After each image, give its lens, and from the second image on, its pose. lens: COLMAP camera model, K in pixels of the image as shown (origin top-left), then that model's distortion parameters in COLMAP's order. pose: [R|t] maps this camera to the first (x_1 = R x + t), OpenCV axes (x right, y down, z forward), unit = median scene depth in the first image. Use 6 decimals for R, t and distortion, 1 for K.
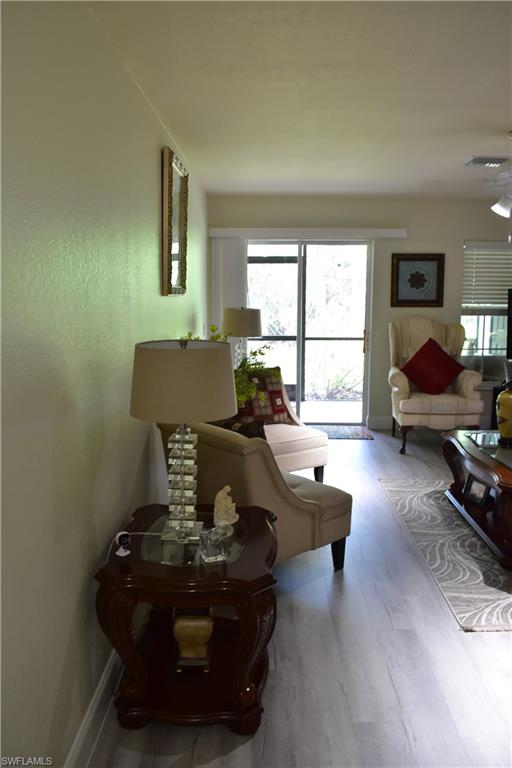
lens RADIAL K [[600.2, 0, 254.6], [0, 600.2, 384.7], [0, 0, 1]] dist [-0.094471, 0.013318]
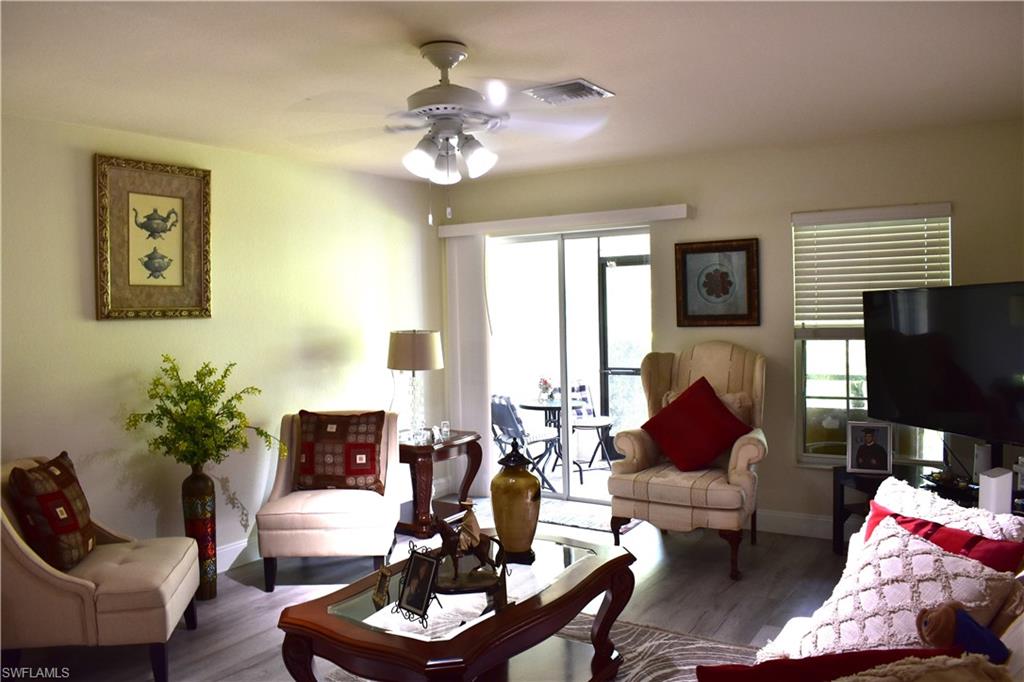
lens RADIAL K [[800.3, 0, 513.2], [0, 800.3, 342.9], [0, 0, 1]] dist [-0.094471, 0.013318]
pose [[0.855161, 0.003136, -0.518352, 0.536054], [-0.060065, 0.993845, -0.093081, -0.025222], [0.514870, 0.110734, 0.850086, 0.200078]]
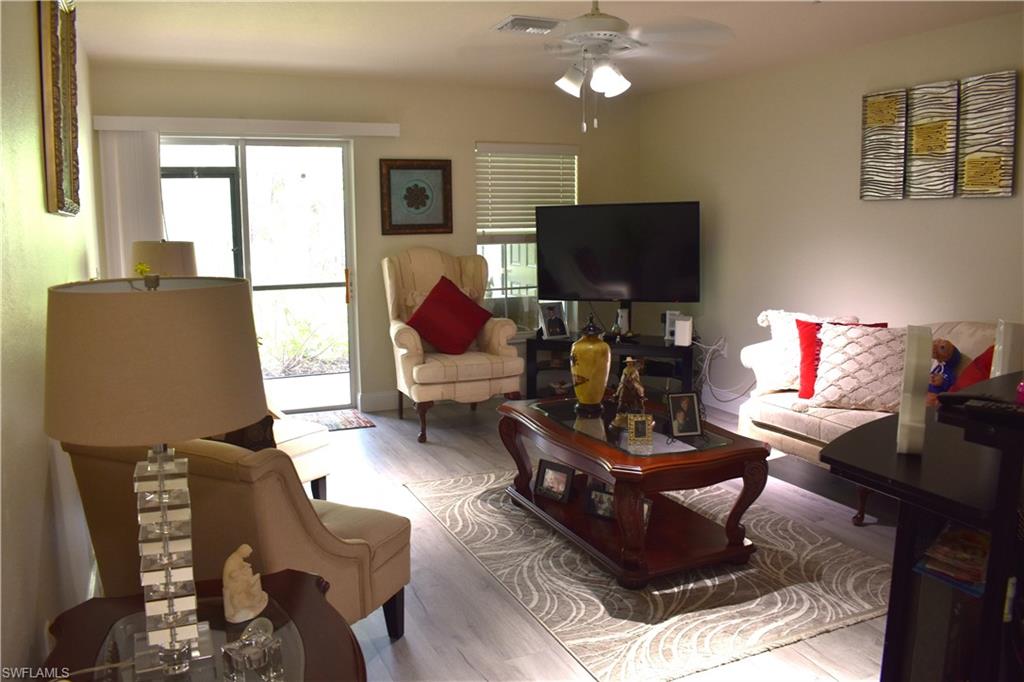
lens RADIAL K [[800.3, 0, 508.6], [0, 800.3, 338.2], [0, 0, 1]] dist [-0.094471, 0.013318]
pose [[0.902466, -0.071080, 0.424856, -0.045693], [0.077547, 0.996987, 0.002076, -0.000107], [-0.423723, 0.031073, 0.905259, 0.095944]]
